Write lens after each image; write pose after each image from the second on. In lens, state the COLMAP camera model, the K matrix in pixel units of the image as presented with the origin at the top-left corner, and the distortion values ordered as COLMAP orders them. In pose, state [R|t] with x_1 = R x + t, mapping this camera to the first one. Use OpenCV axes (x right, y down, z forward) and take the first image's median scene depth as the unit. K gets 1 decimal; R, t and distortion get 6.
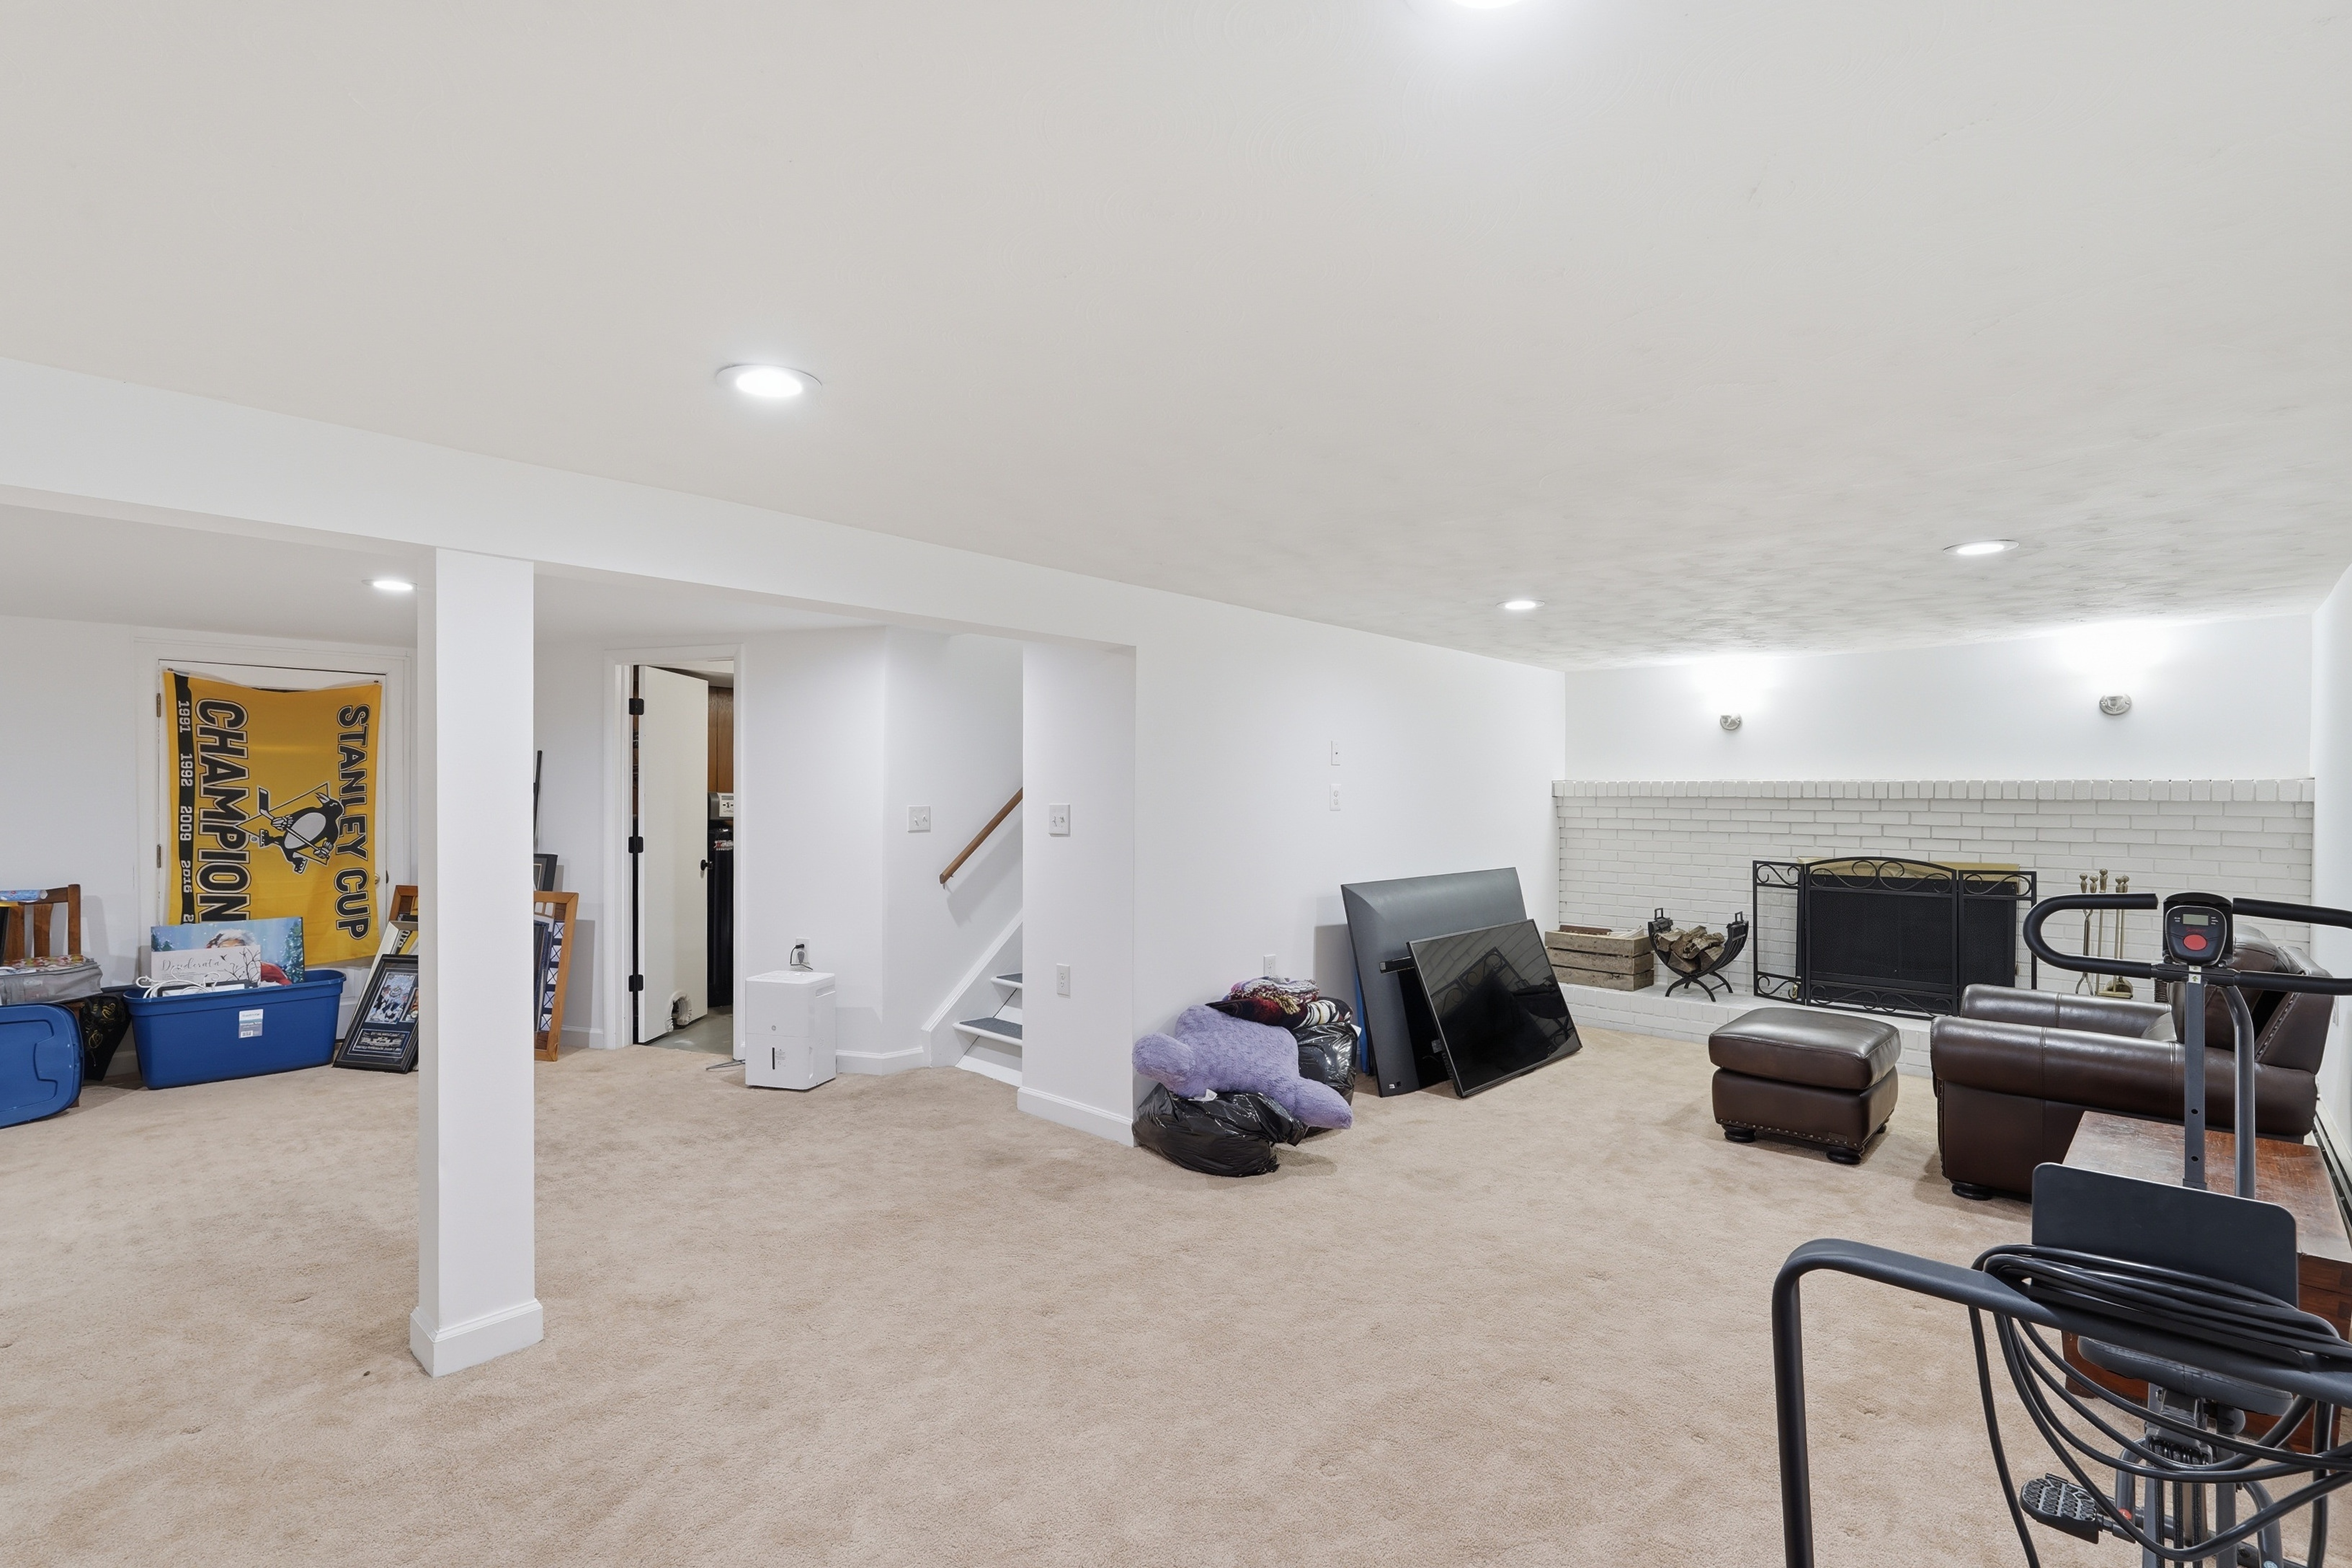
lens RADIAL K [[1061.0, 0, 1161.8], [0, 1061.0, 786.6], [0, 0, 1]] dist [0.002895, 0.001160]
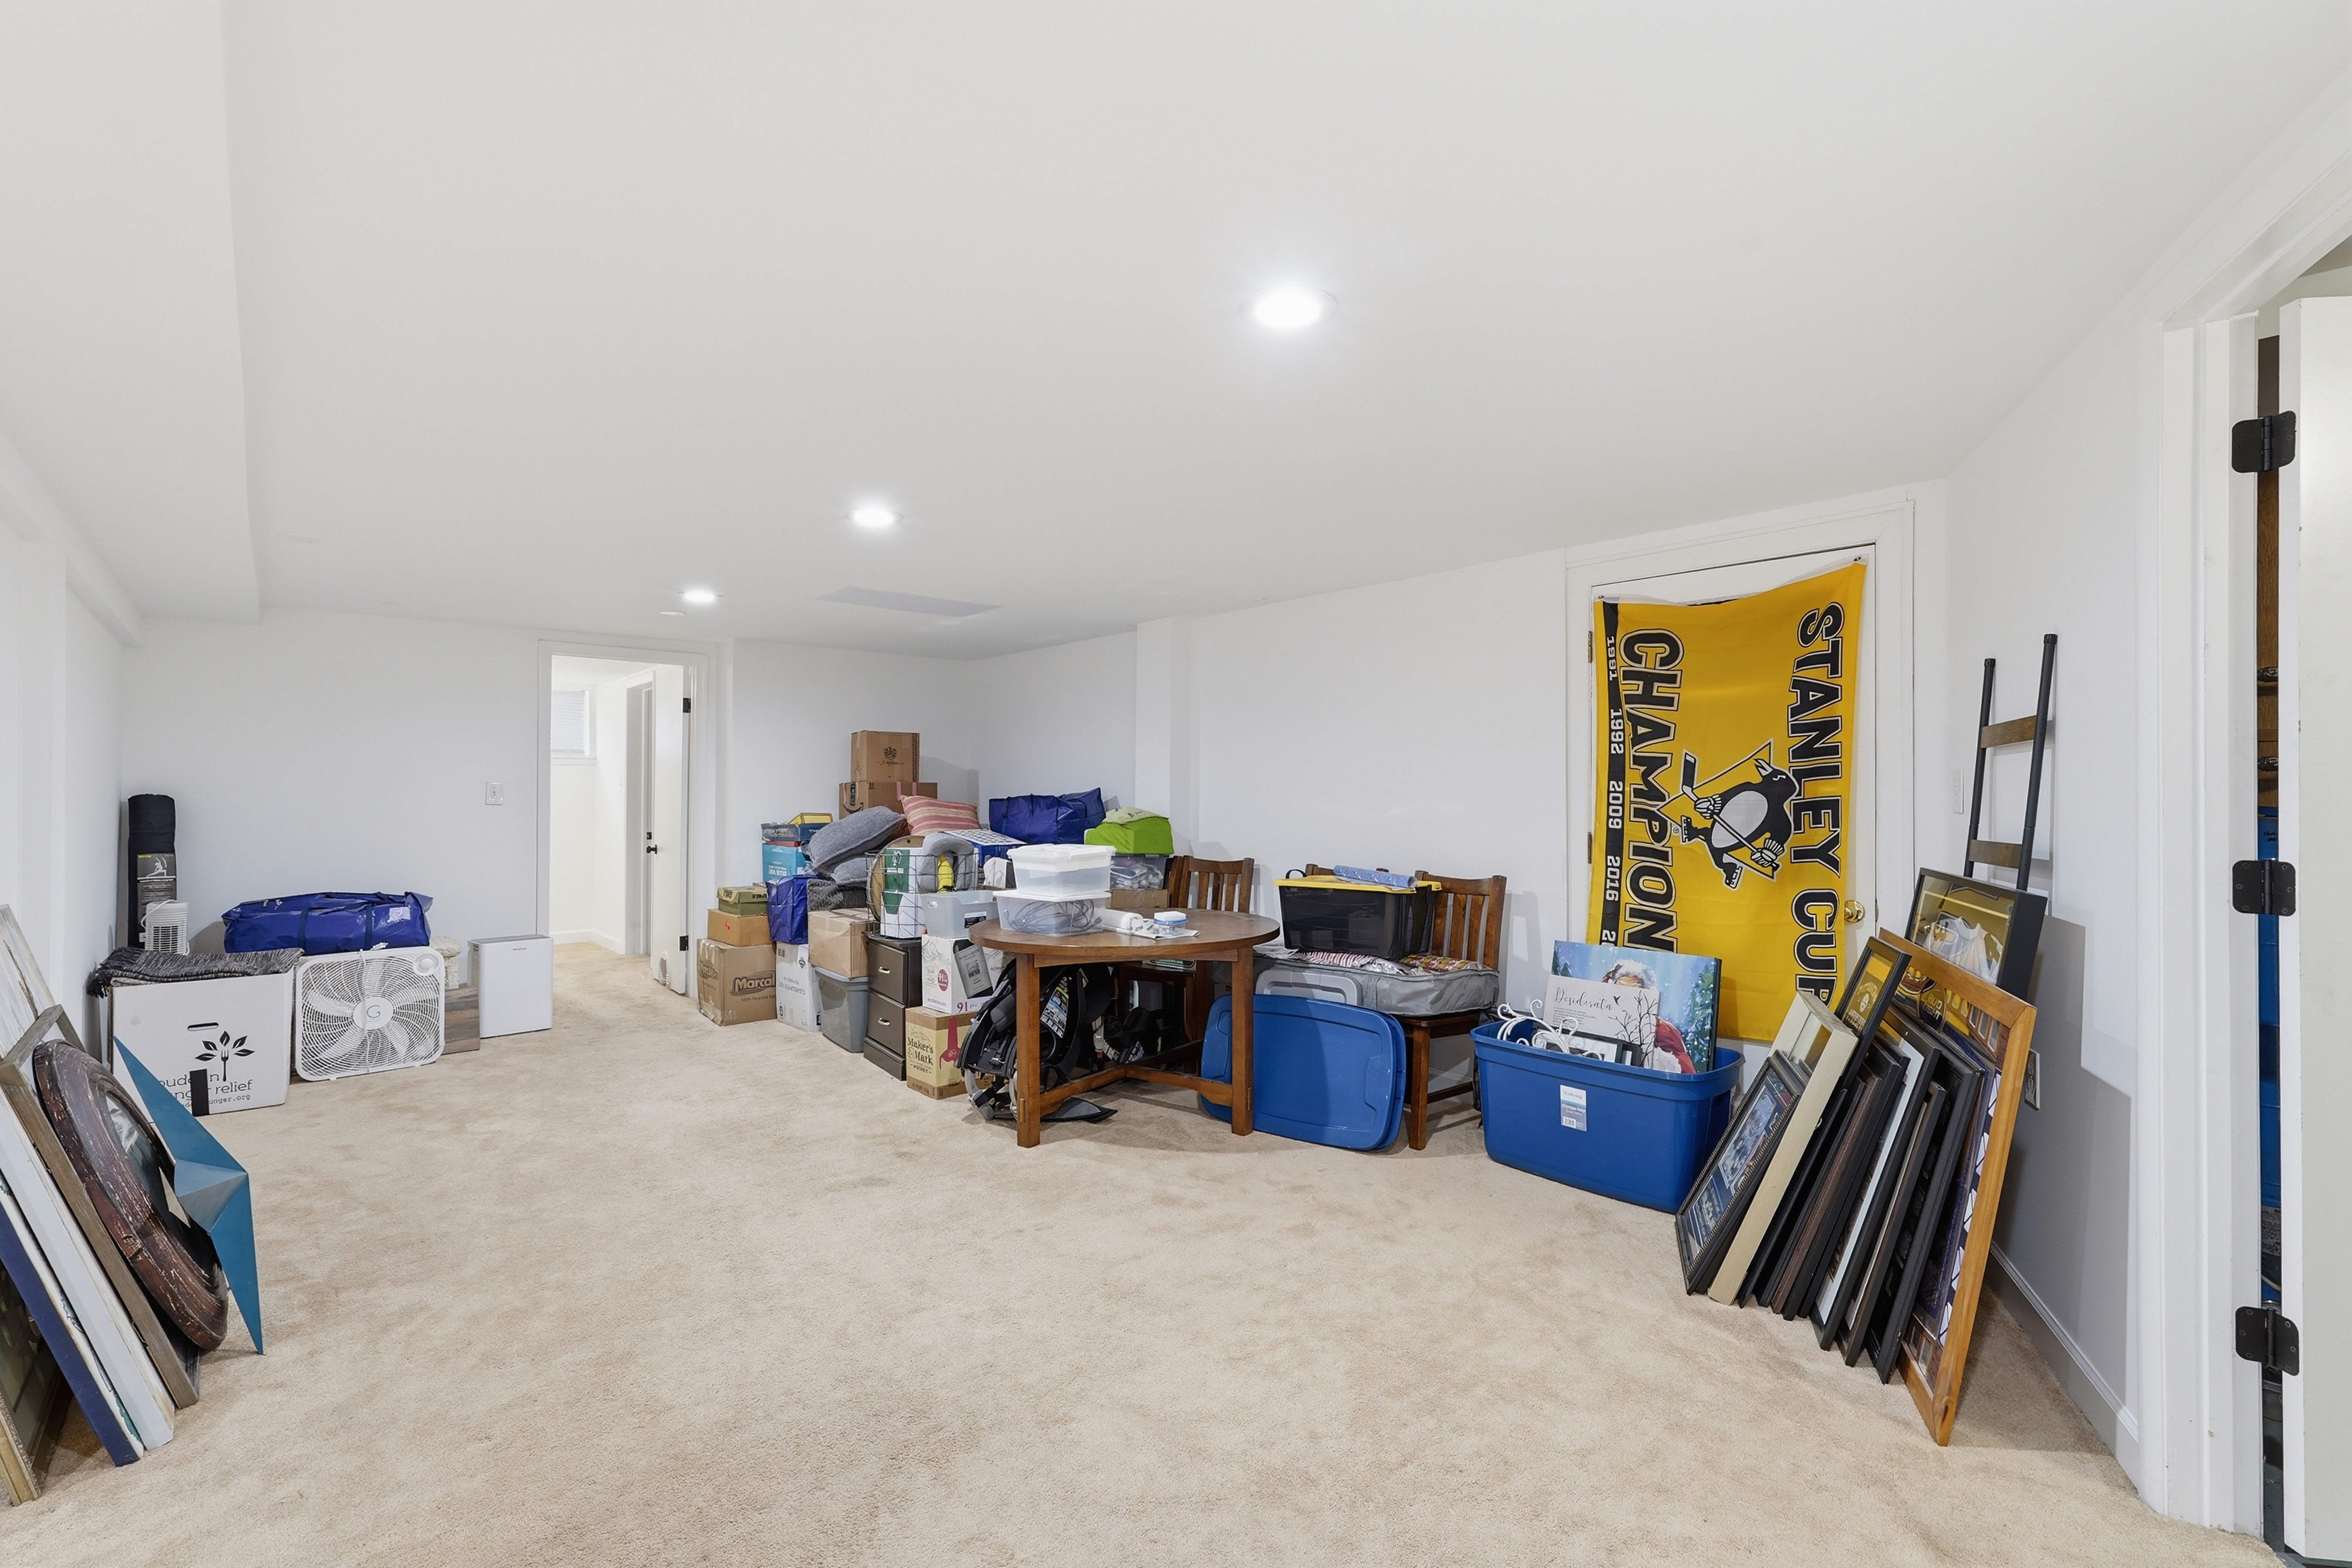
lens RADIAL K [[1061.0, 0, 1161.8], [0, 1061.0, 786.6], [0, 0, 1]] dist [0.002895, 0.001160]
pose [[-0.065274, -0.012132, -0.997794, -0.167900], [-0.000436, 0.999926, -0.012129, 0.029876], [0.997867, -0.000357, -0.065275, 0.713280]]
